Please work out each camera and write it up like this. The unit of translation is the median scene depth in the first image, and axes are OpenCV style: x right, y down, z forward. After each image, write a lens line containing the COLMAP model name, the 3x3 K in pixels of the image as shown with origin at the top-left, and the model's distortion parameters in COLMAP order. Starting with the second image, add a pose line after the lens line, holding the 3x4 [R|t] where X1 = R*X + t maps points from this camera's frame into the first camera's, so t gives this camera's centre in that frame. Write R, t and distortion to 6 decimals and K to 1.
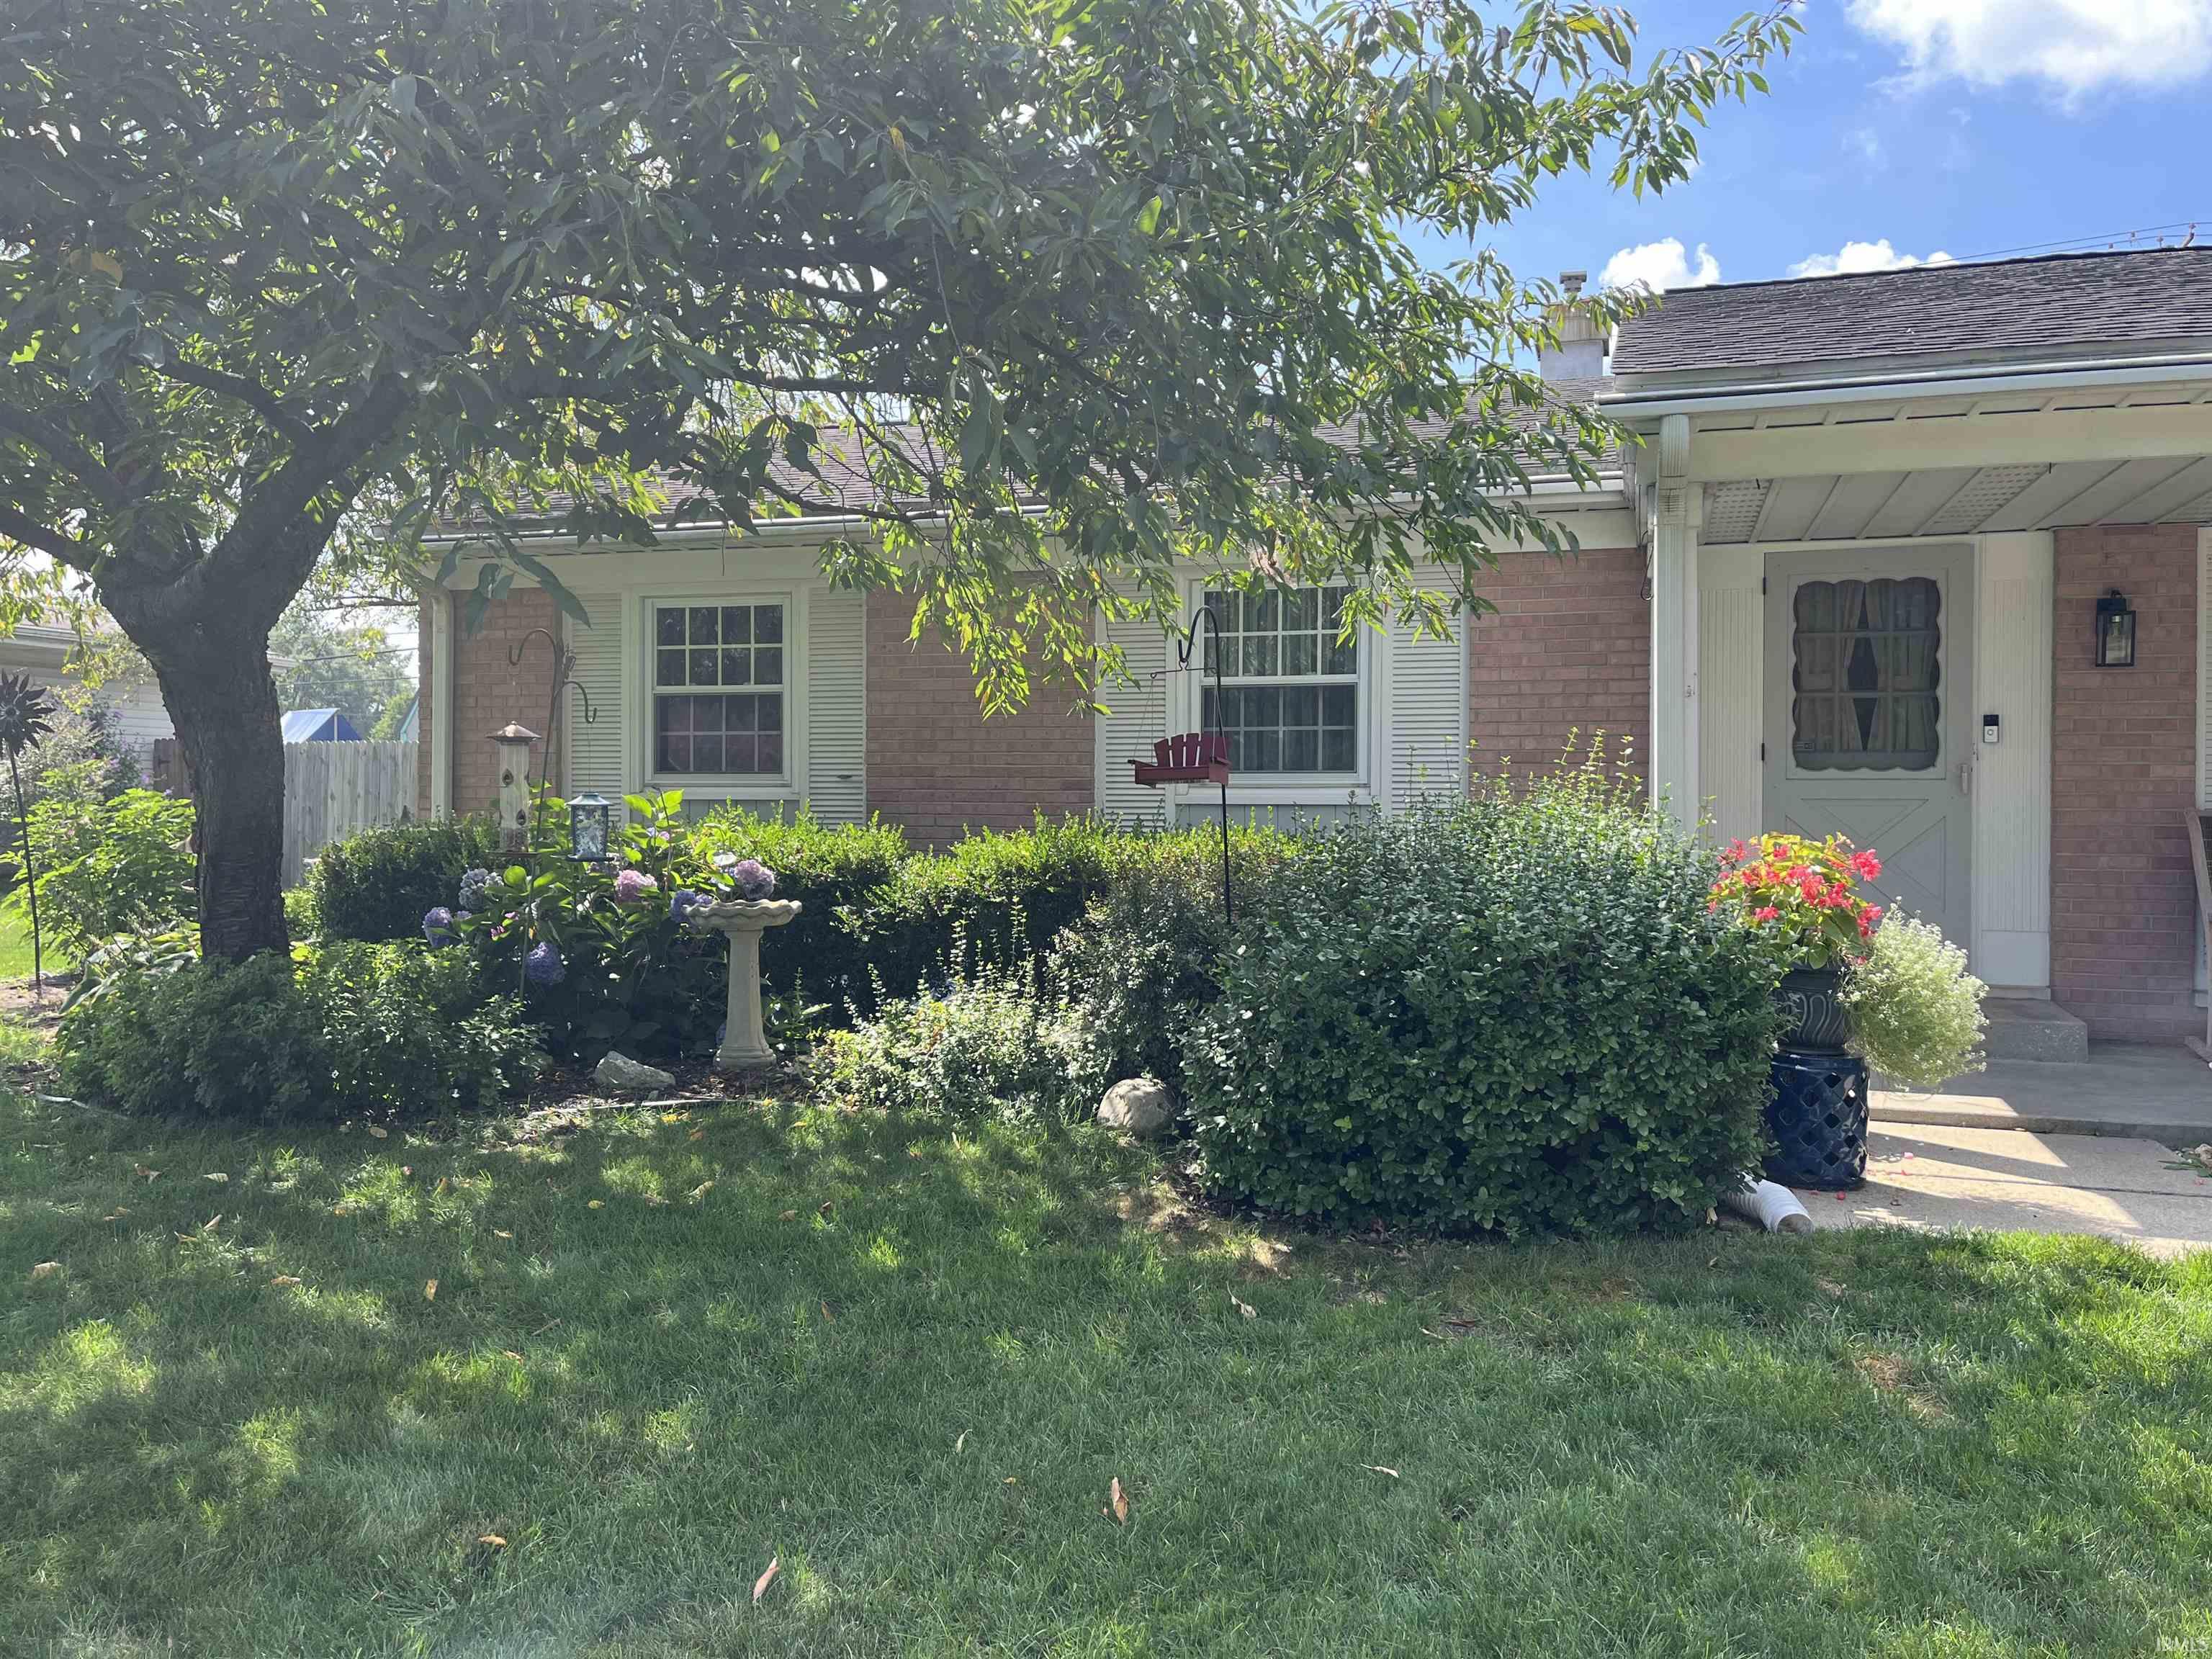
lens RADIAL K [[1668.7, 0, 1118.0], [0, 1668.7, 812.7], [0, 0, 1]] dist [0.049077, -0.023673]
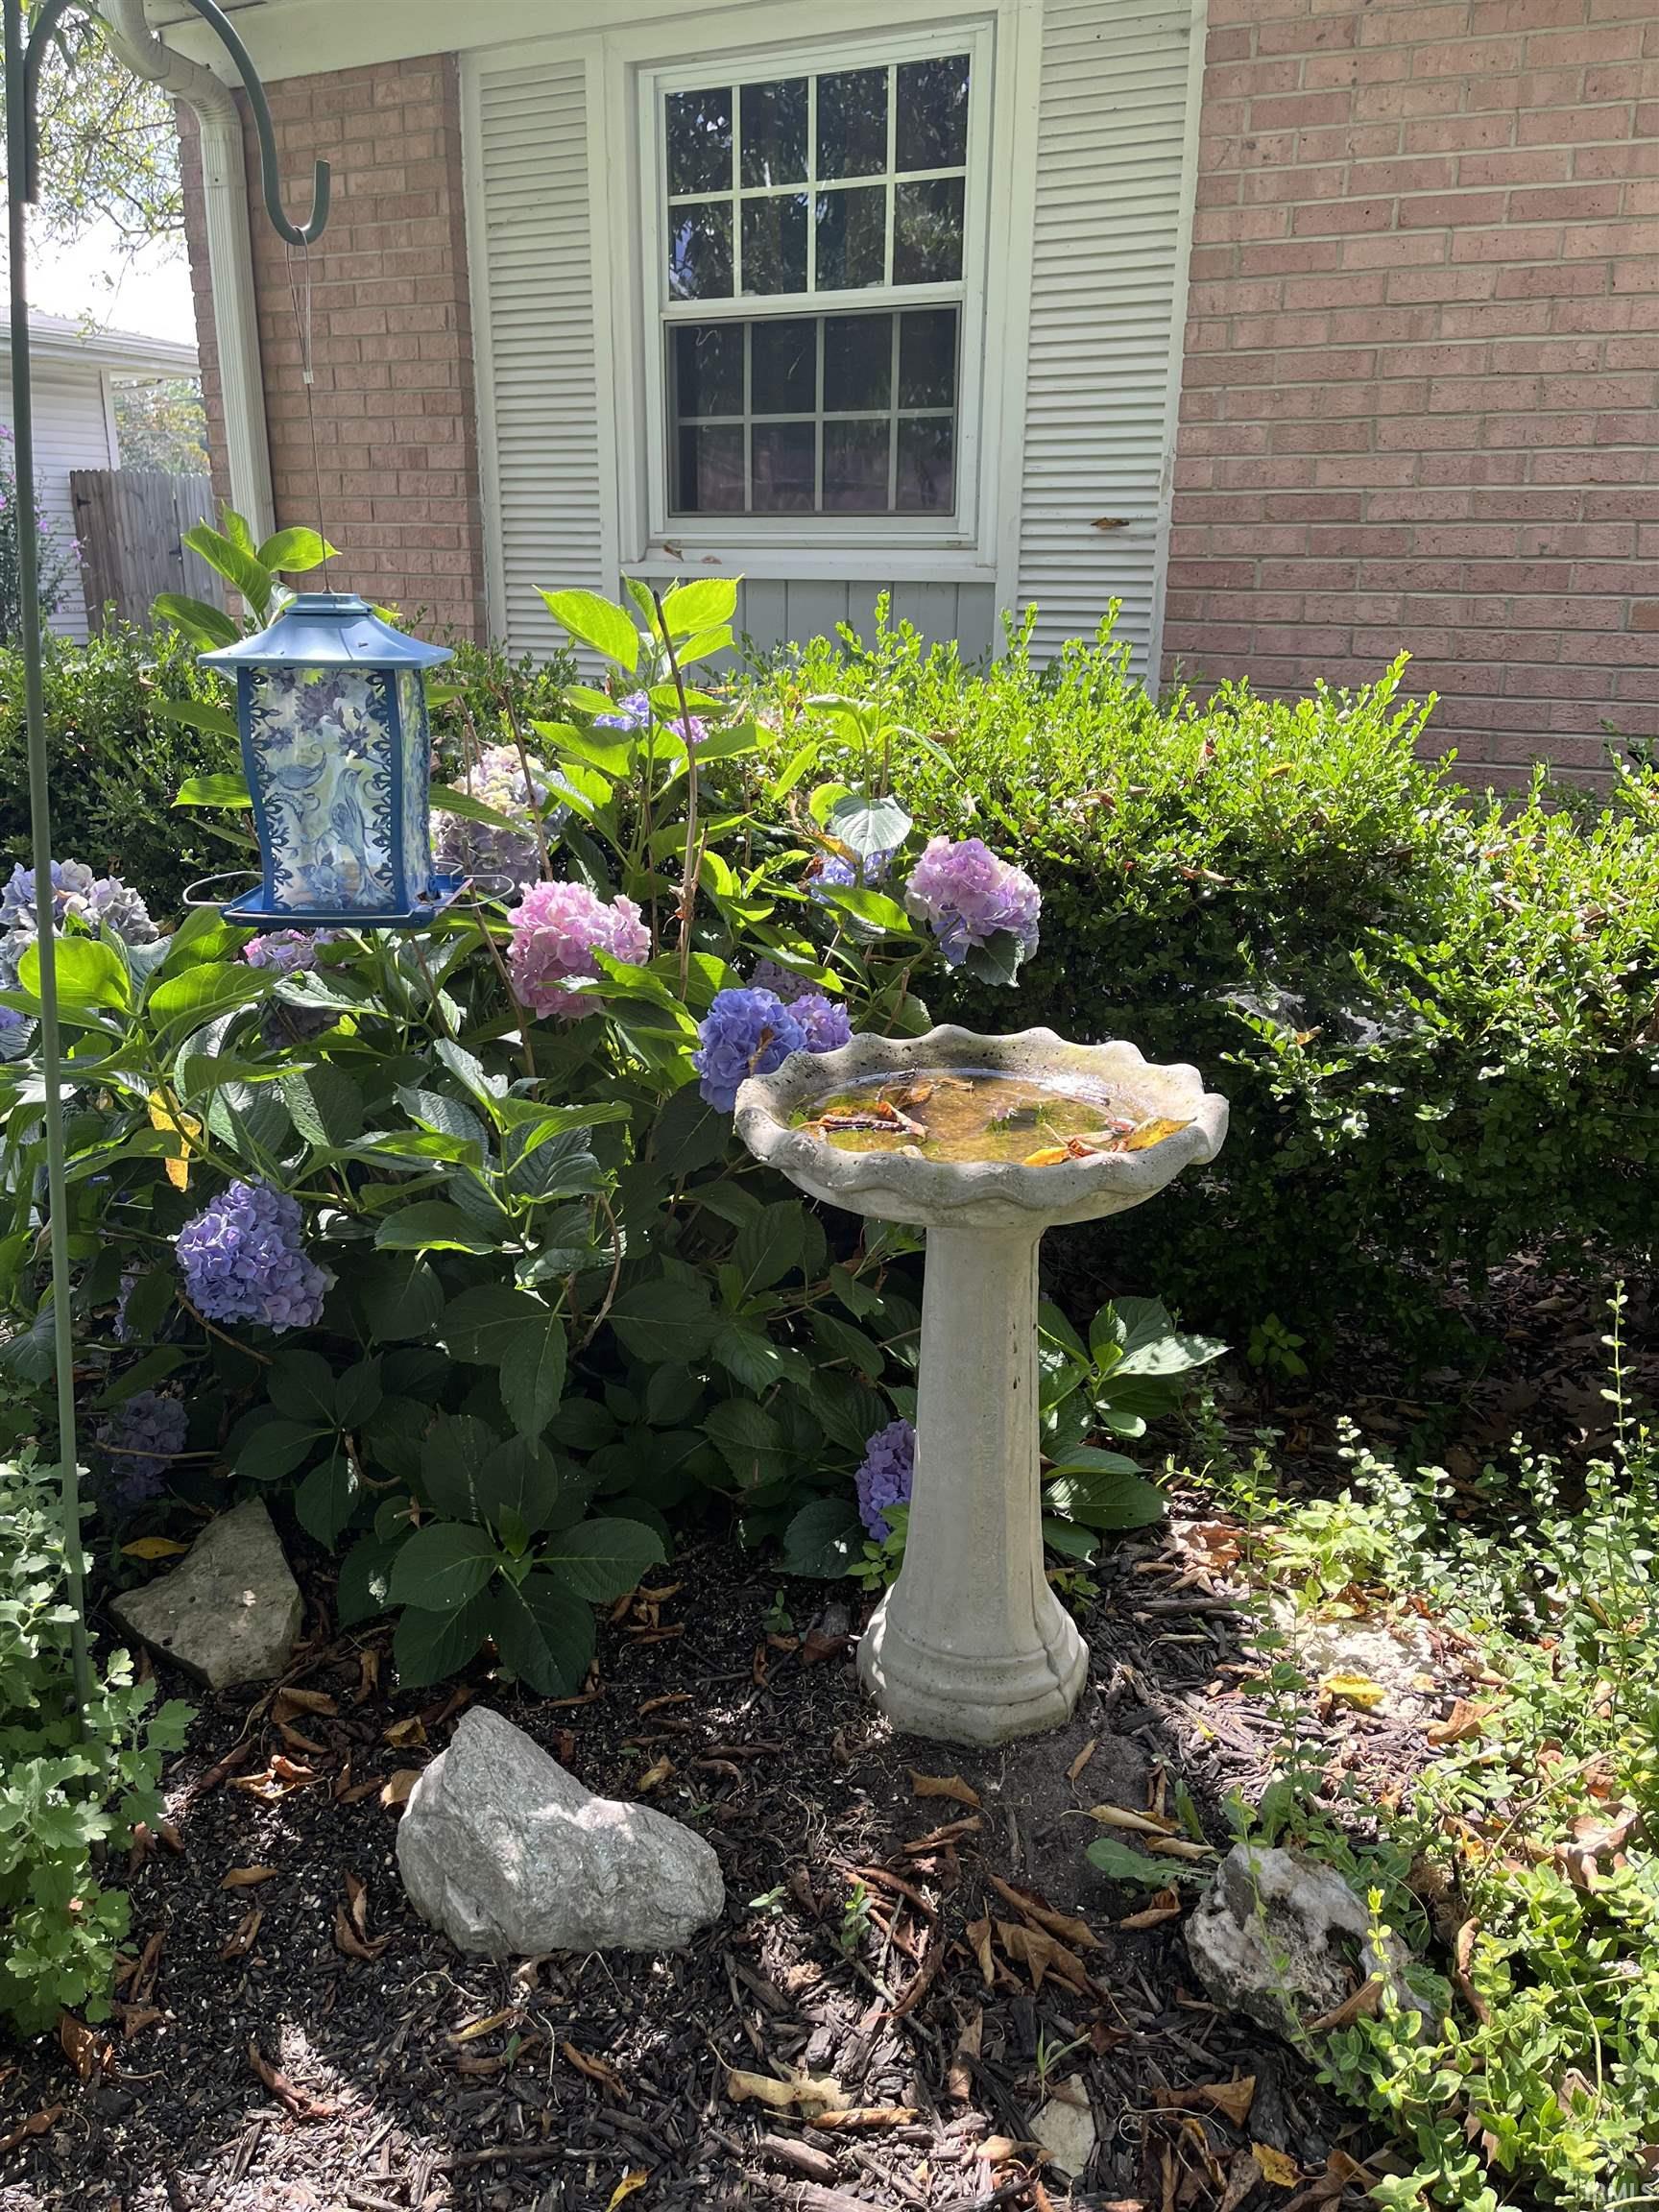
lens RADIAL K [[1668.7, 0, 836.4], [0, 1668.7, 1122.5], [0, 0, 1]] dist [0.049077, -0.023673]
pose [[0.981024, 0.067834, -0.181634, -0.145173], [-0.007024, 0.948621, 0.316338, -0.012094], [0.193760, -0.309059, 0.931096, 0.558817]]
